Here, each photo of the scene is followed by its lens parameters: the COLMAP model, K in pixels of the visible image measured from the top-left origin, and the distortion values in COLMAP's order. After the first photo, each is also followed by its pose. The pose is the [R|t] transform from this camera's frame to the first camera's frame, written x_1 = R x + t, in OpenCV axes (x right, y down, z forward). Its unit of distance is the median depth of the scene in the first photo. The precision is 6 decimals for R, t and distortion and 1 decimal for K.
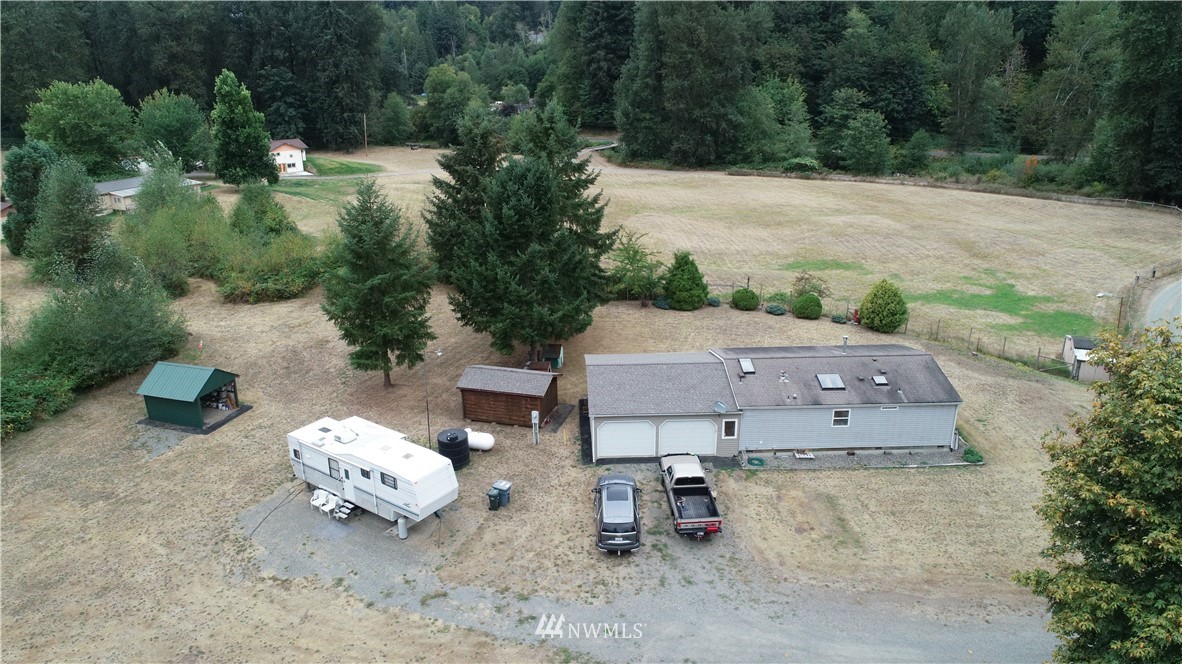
lens RADIAL K [[790.8, 0, 590.1], [0, 790.8, 331.3], [0, 0, 1]] dist [-0.001369, -0.000107]
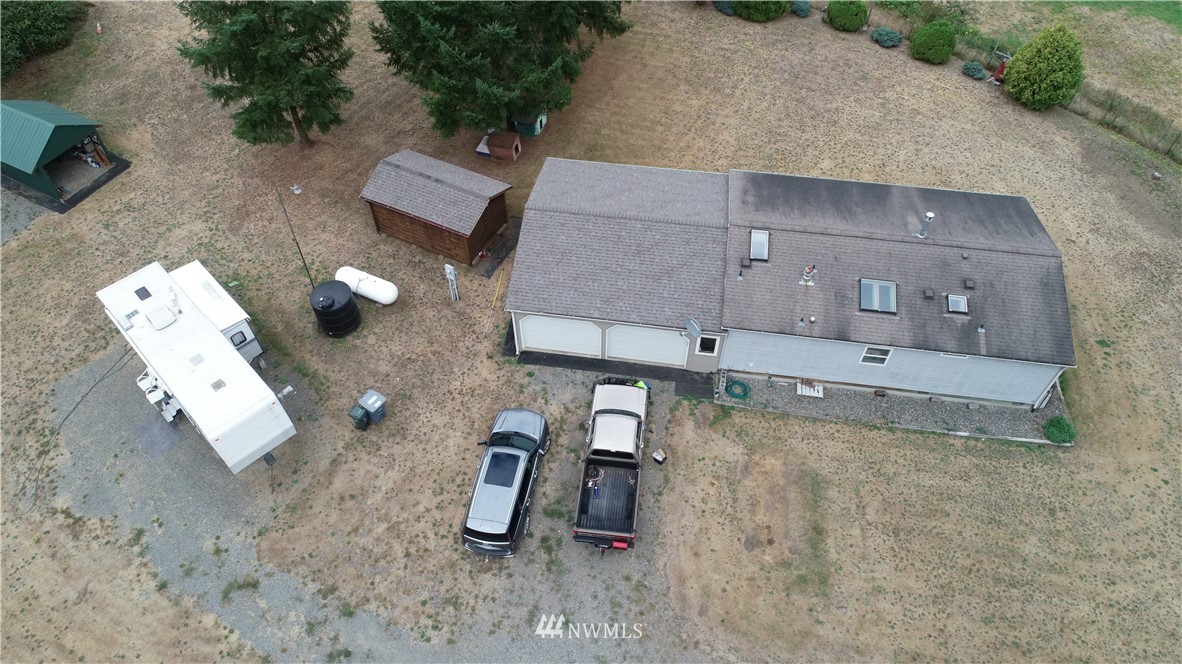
lens RADIAL K [[790.8, 0, 590.1], [0, 790.8, 331.3], [0, 0, 1]] dist [-0.001369, -0.000107]
pose [[0.983931, 0.143972, -0.105600, 0.145844], [-0.068047, 0.849175, 0.523709, -0.241379], [0.165073, -0.508108, 0.845327, 0.401718]]
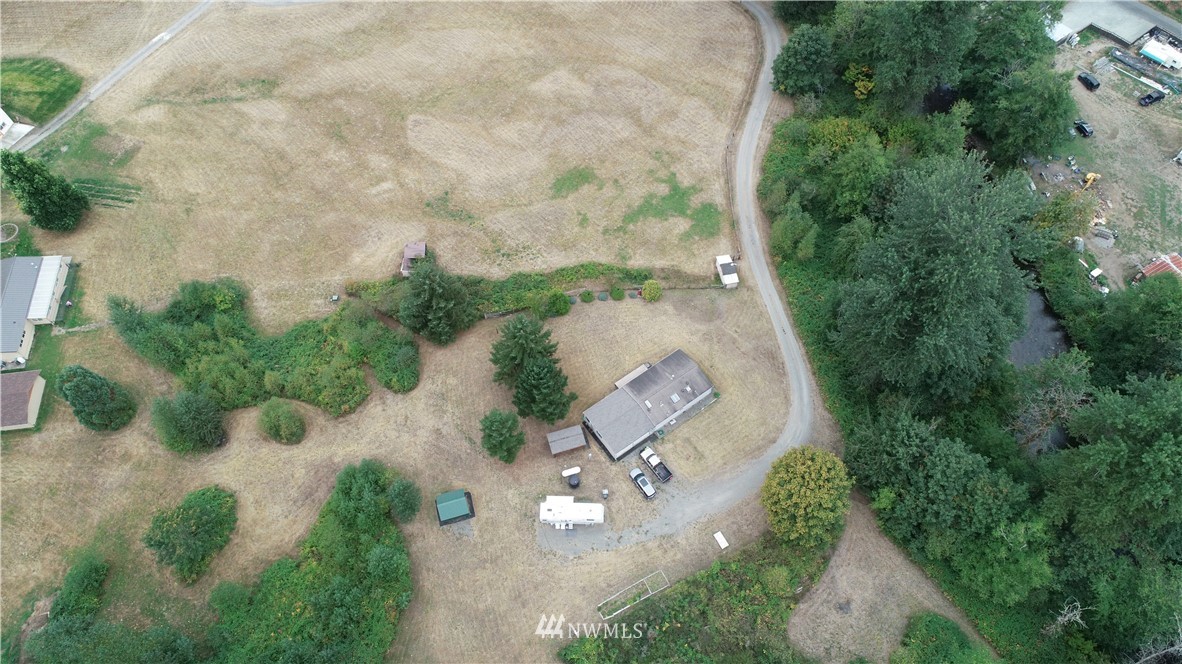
lens RADIAL K [[790.8, 0, 590.1], [0, 790.8, 331.3], [0, 0, 1]] dist [-0.001369, -0.000107]
pose [[0.831252, -0.478997, 0.282101, -0.678862], [0.189180, 0.720937, 0.666679, -2.168123], [-0.522715, -0.500810, 0.689897, -0.746667]]
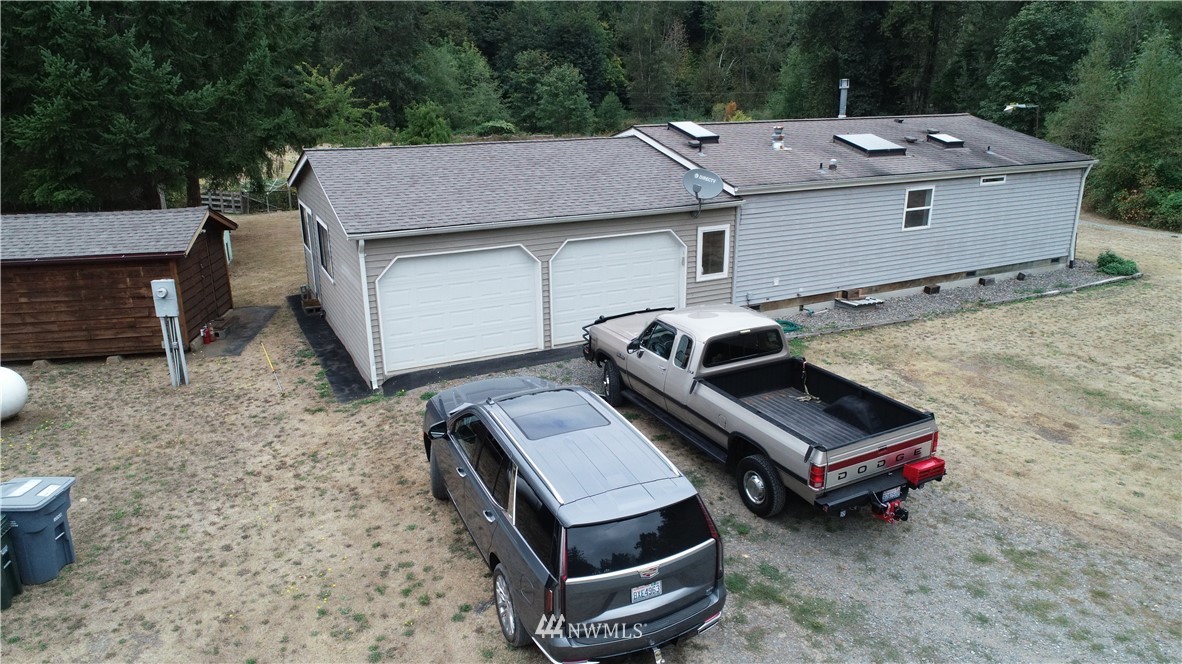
lens RADIAL K [[790.8, 0, 590.1], [0, 790.8, 331.3], [0, 0, 1]] dist [-0.001369, -0.000107]
pose [[0.911301, -0.123486, 0.392786, -0.040830], [0.141153, 0.989854, -0.016295, 0.159458], [-0.386789, 0.070292, 0.919485, 0.657035]]
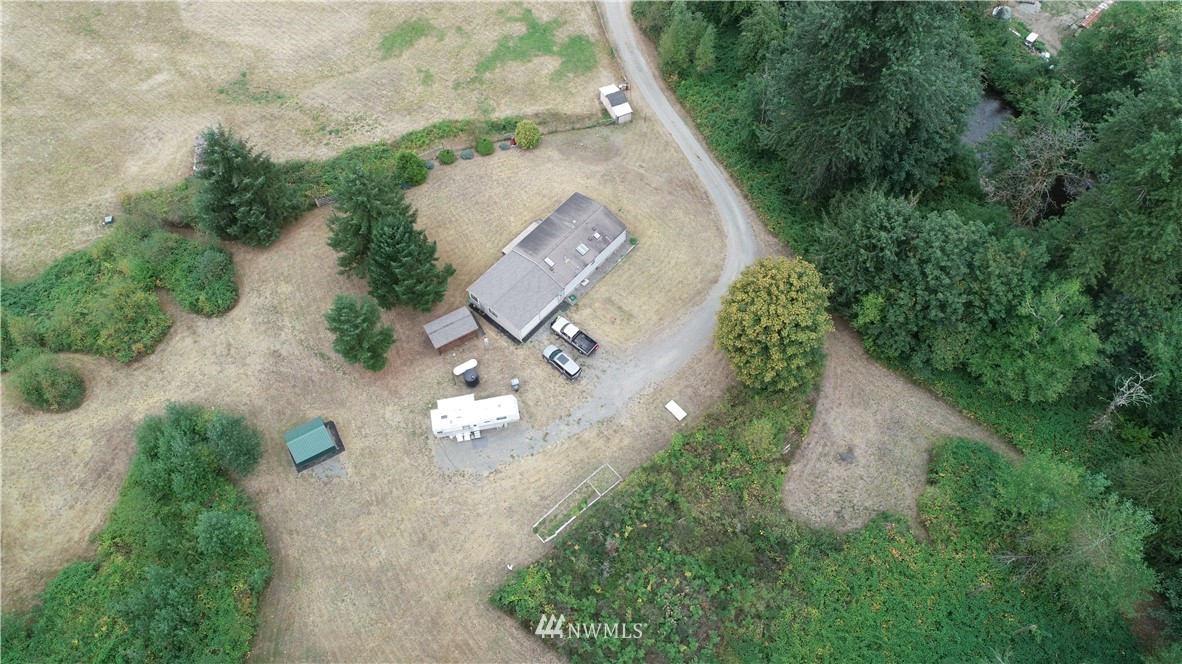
lens RADIAL K [[790.8, 0, 590.1], [0, 790.8, 331.3], [0, 0, 1]] dist [-0.001369, -0.000107]
pose [[0.682401, -0.628674, 0.372957, -0.678500], [0.232354, 0.670310, 0.704767, -1.384029], [-0.693065, -0.394276, 0.603495, -0.472278]]
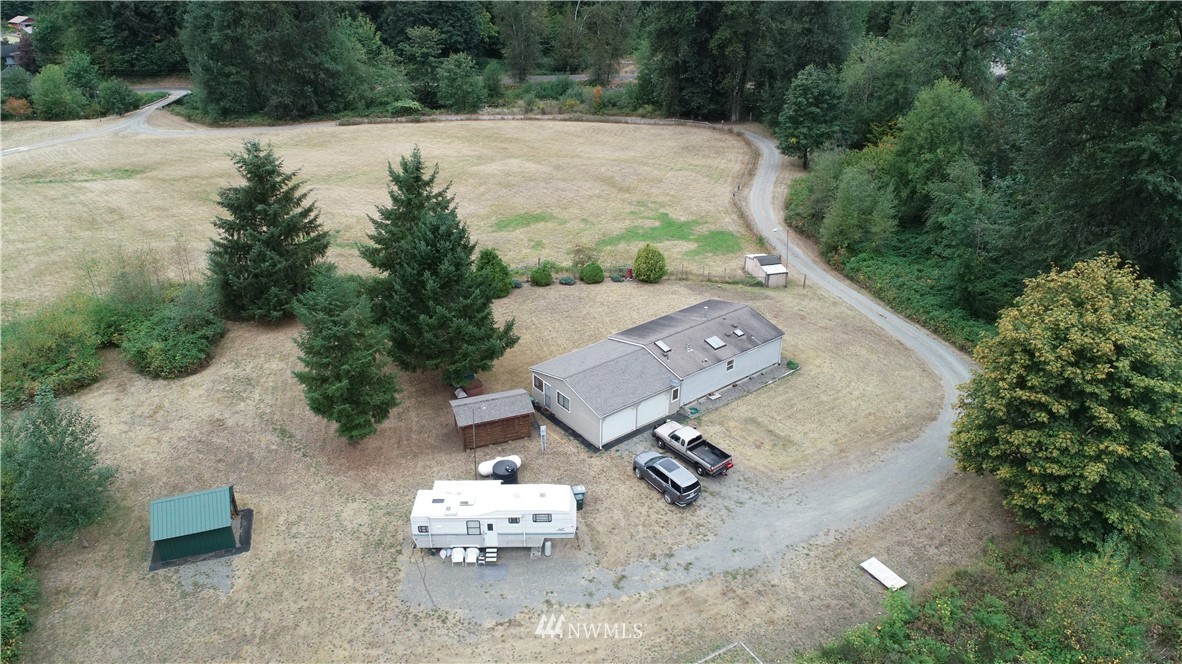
lens RADIAL K [[790.8, 0, 590.1], [0, 790.8, 331.3], [0, 0, 1]] dist [-0.001369, -0.000107]
pose [[0.806099, -0.256581, 0.533265, -0.667176], [0.186814, 0.965371, 0.182096, -0.270005], [-0.561521, -0.047166, 0.826117, -0.076394]]
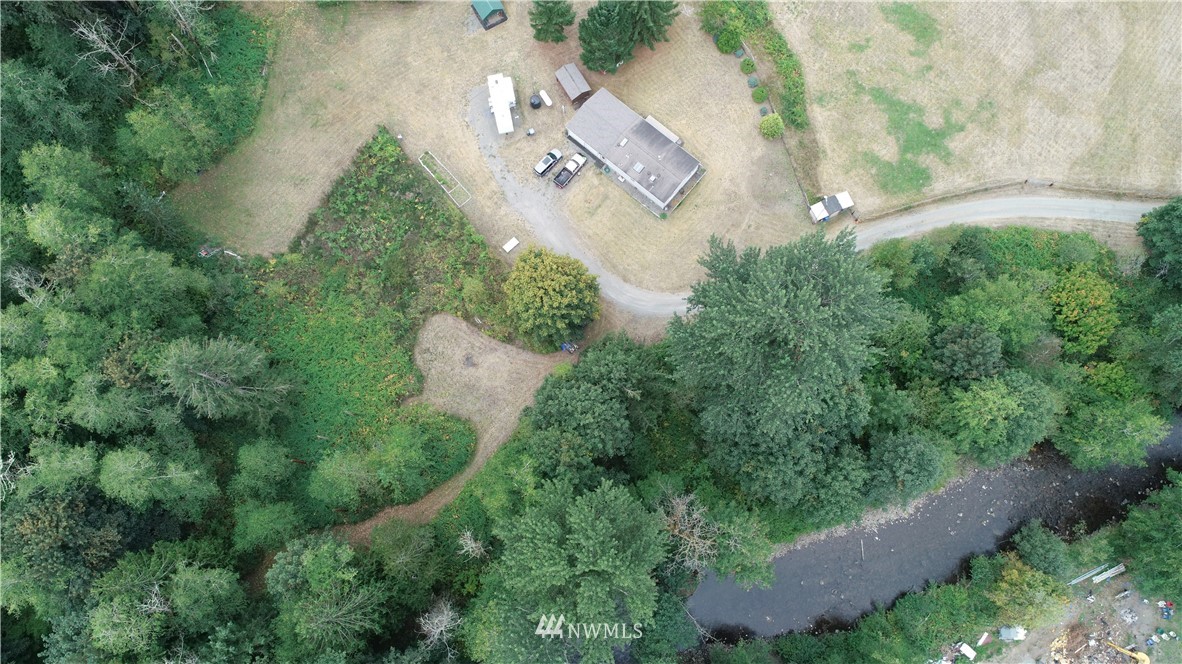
lens RADIAL K [[790.8, 0, 590.1], [0, 790.8, 331.3], [0, 0, 1]] dist [-0.001369, -0.000107]
pose [[0.734423, 0.661779, -0.150571, 0.998942], [-0.210334, 0.432866, 0.876577, -2.134392], [0.645277, -0.612108, 0.457101, -0.753420]]
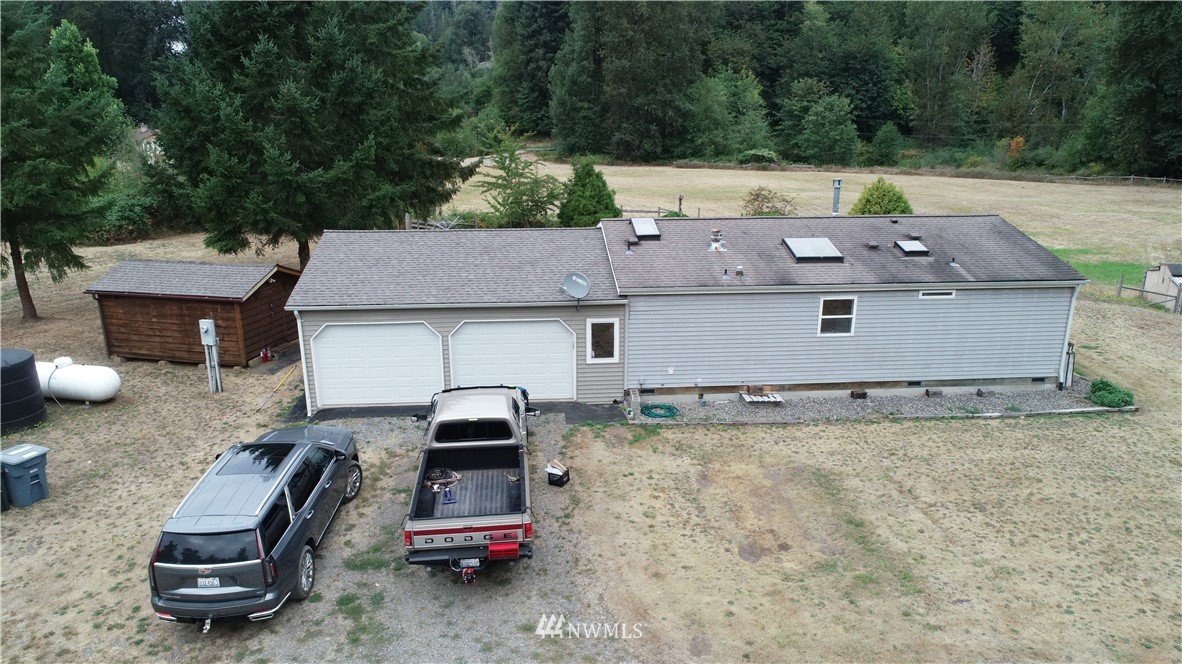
lens RADIAL K [[790.8, 0, 590.1], [0, 790.8, 331.3], [0, 0, 1]] dist [-0.001369, -0.000107]
pose [[0.998956, -0.005454, 0.045349, 0.147215], [0.008231, 0.998086, -0.061294, 0.145573], [-0.044928, 0.061603, 0.997089, 0.532381]]
